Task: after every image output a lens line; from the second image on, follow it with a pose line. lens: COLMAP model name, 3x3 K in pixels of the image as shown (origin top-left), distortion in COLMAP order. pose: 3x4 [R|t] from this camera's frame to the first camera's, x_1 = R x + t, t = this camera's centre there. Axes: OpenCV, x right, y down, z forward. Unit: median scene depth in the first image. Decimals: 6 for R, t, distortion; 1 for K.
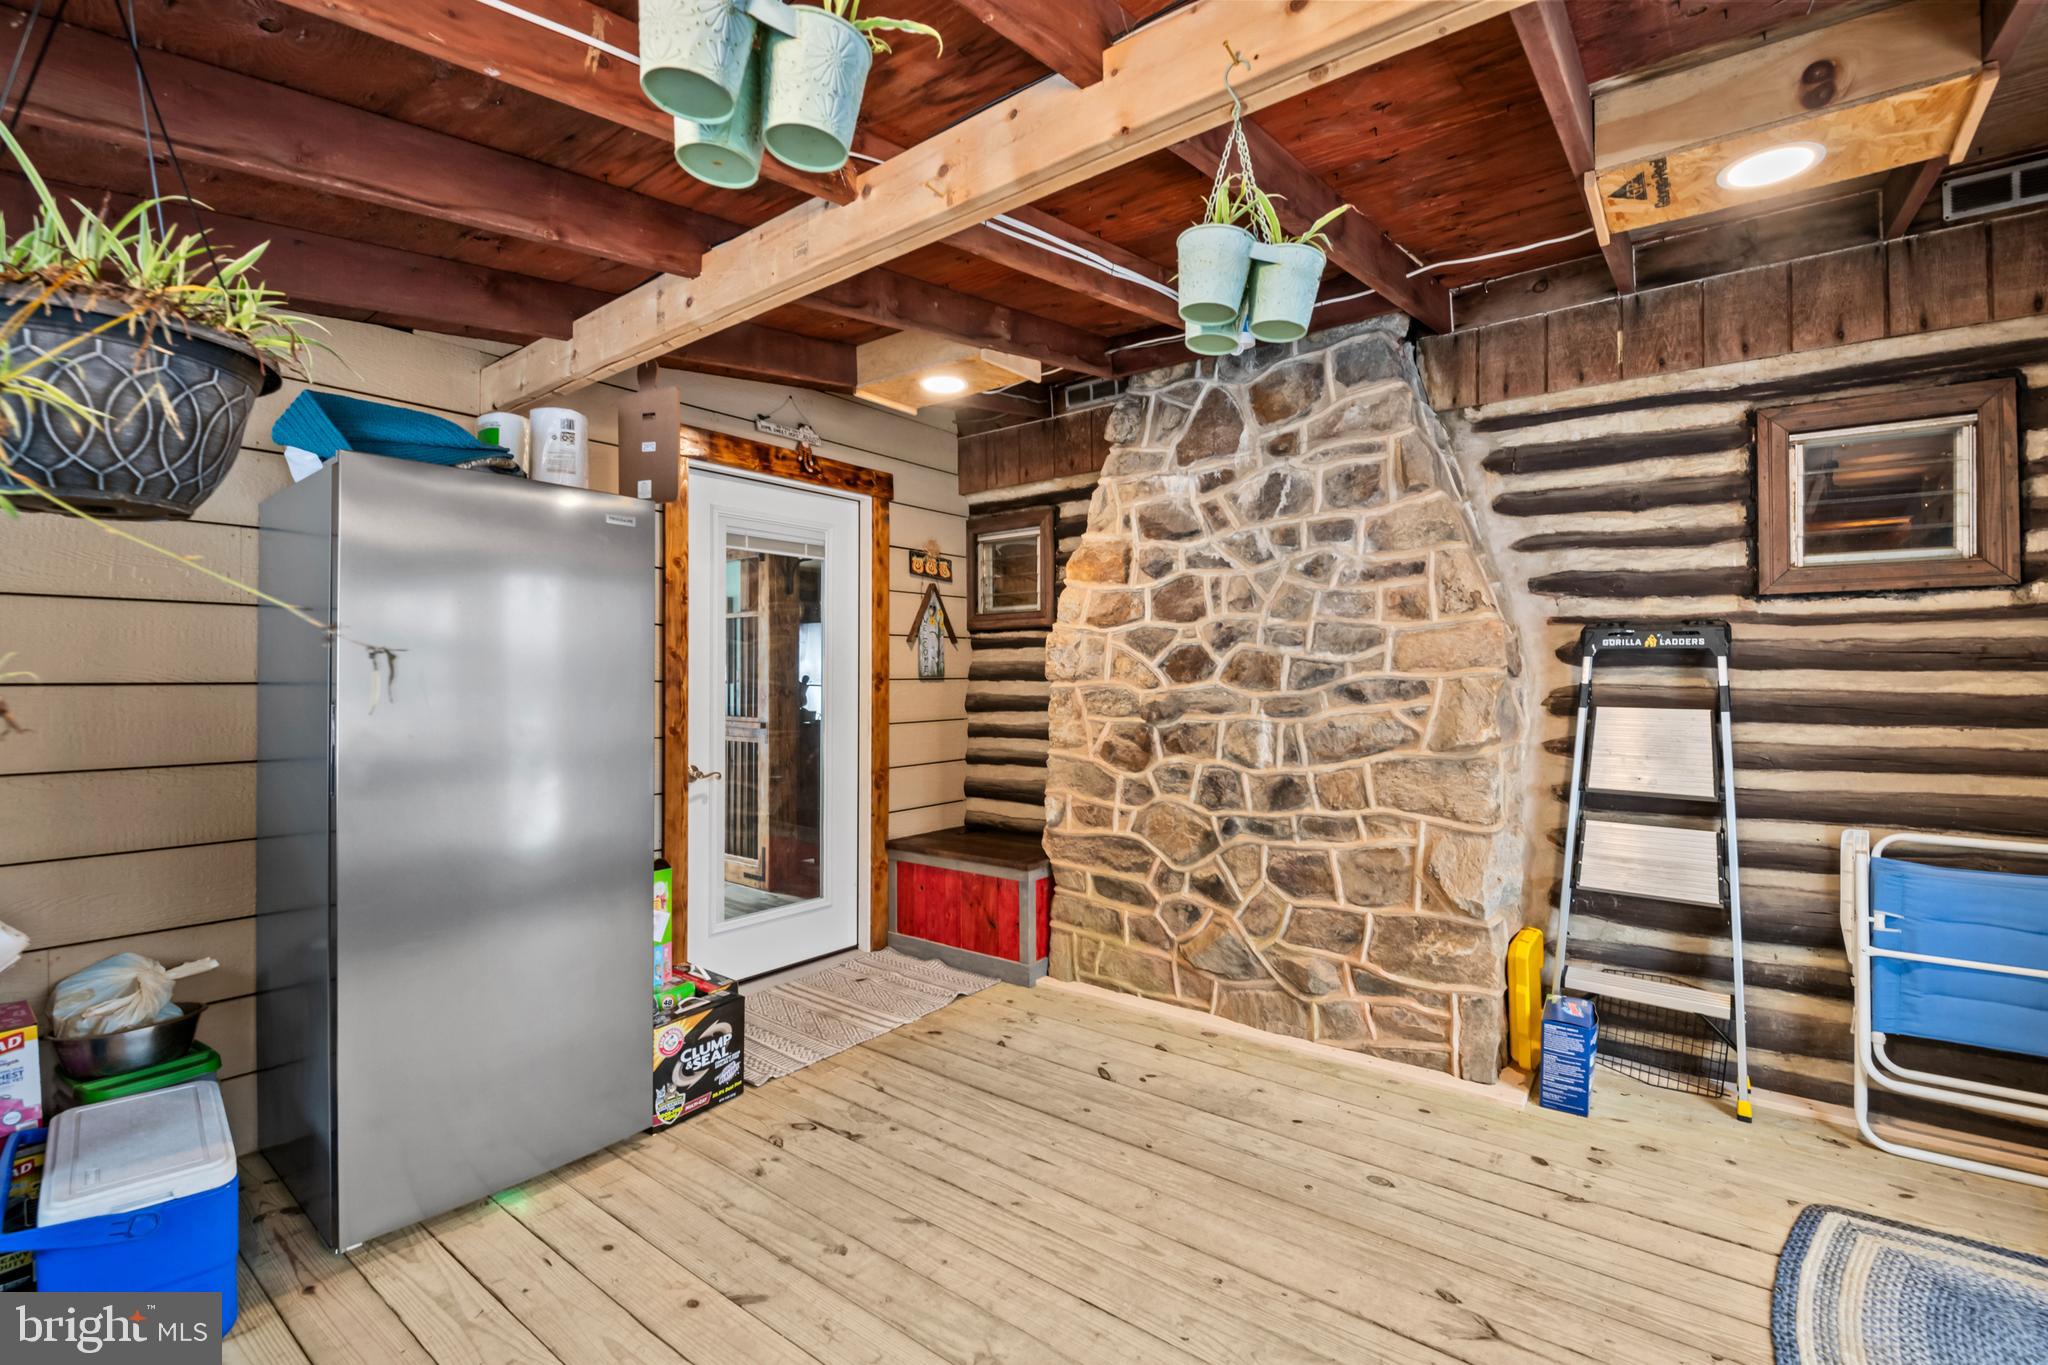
lens RADIAL K [[917.1, 0, 1024.0], [0, 917.1, 682.5], [0, 0, 1]] dist [-0.000452, -0.011035]
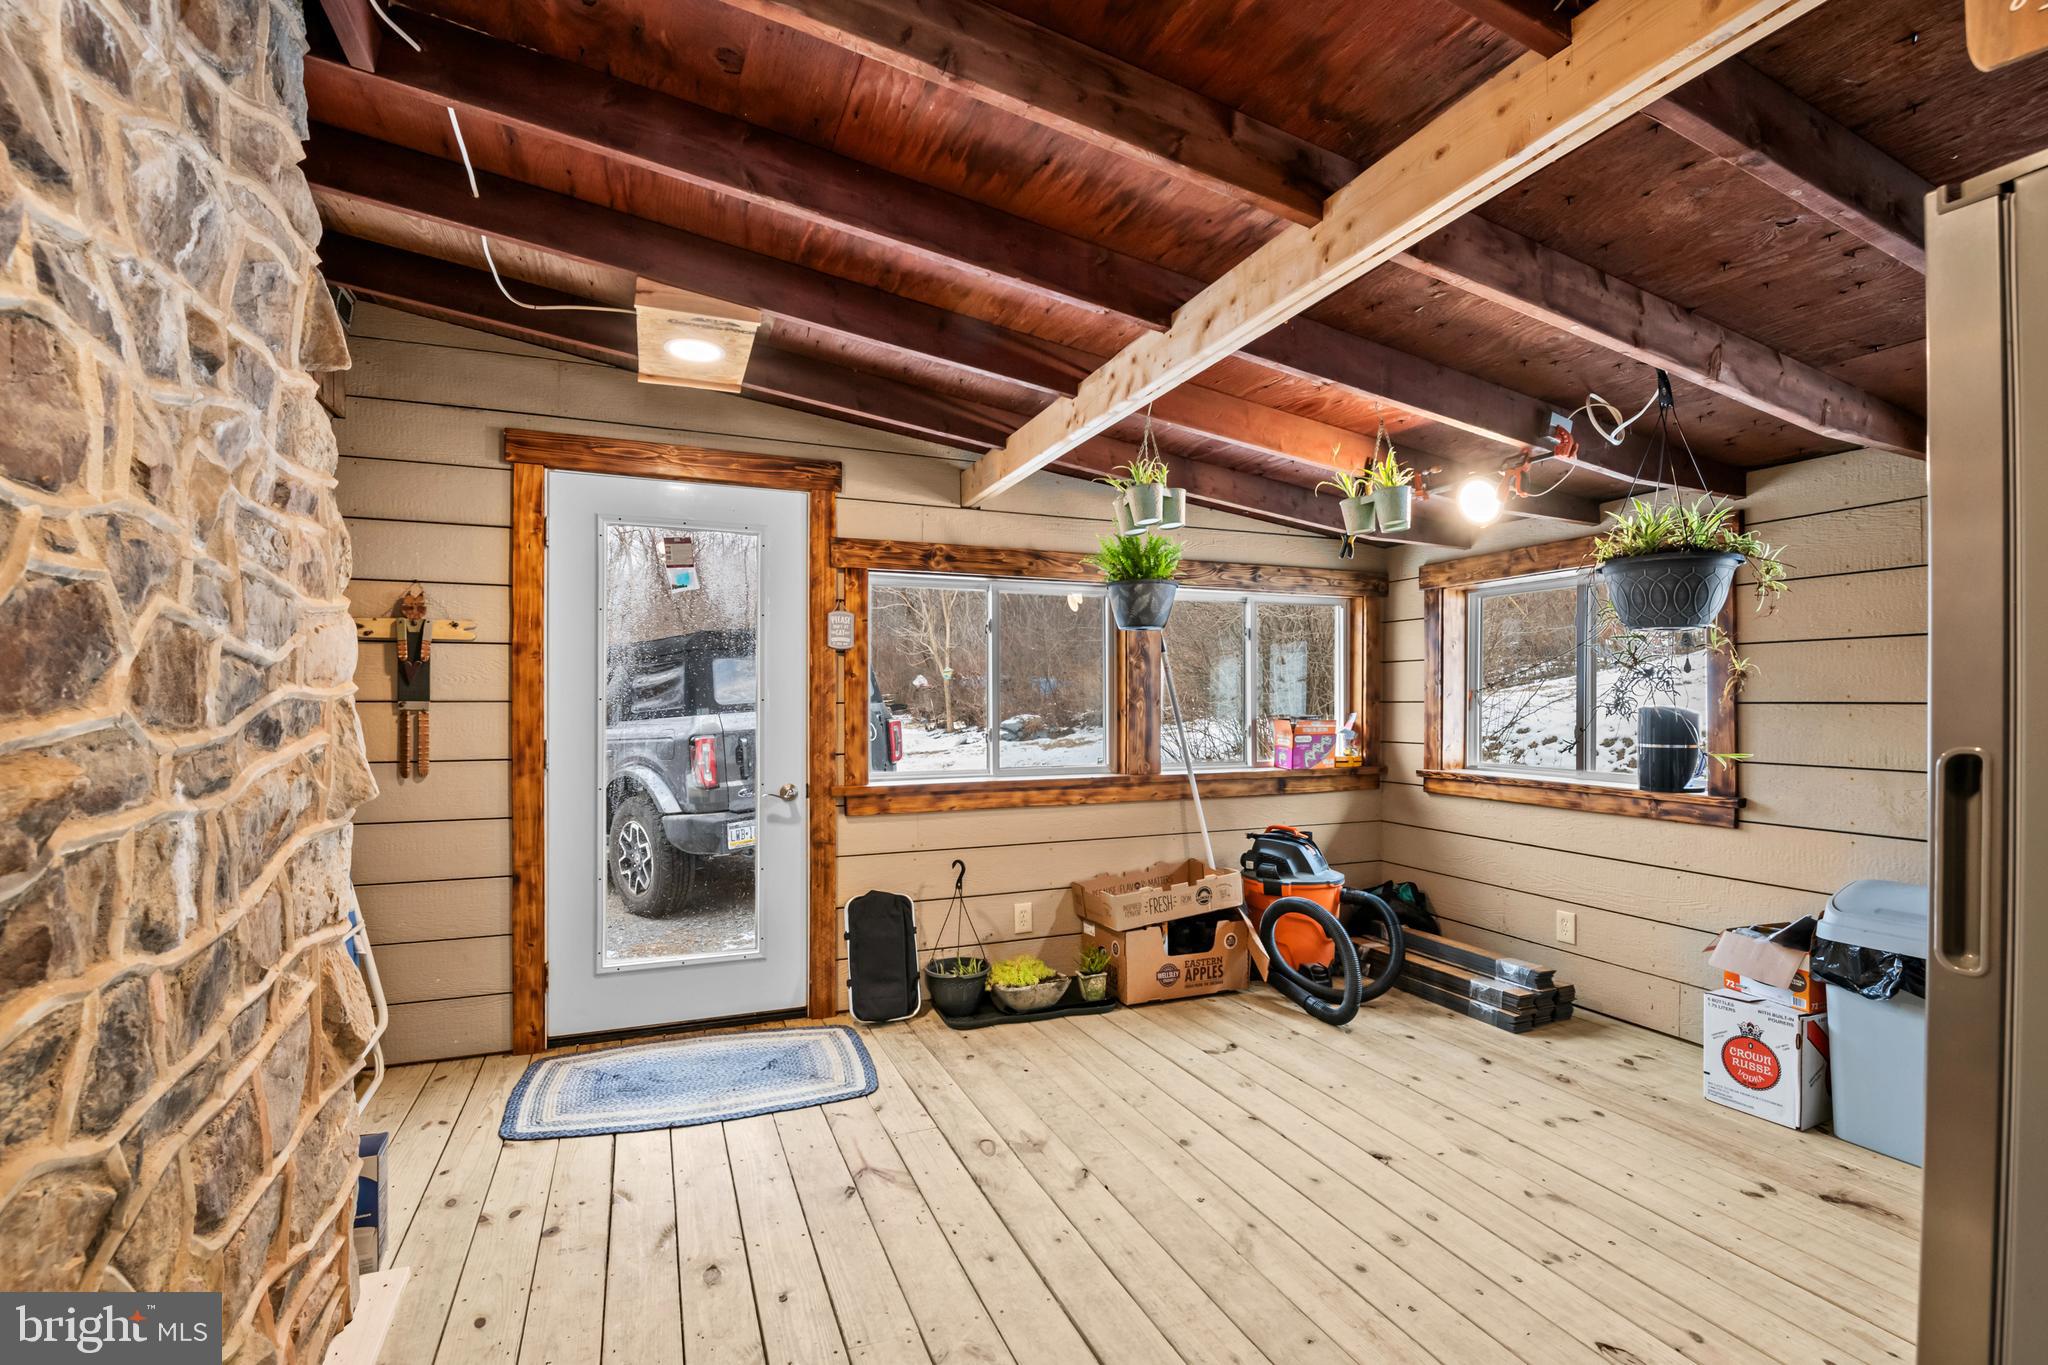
lens RADIAL K [[917.1, 0, 1024.0], [0, 917.1, 682.5], [0, 0, 1]] dist [-0.000452, -0.011035]
pose [[-0.867013, 0.004655, 0.498263, -0.273100], [-0.000932, 0.999939, -0.010964, -0.008103], [-0.498284, -0.009970, -0.866957, 1.454072]]
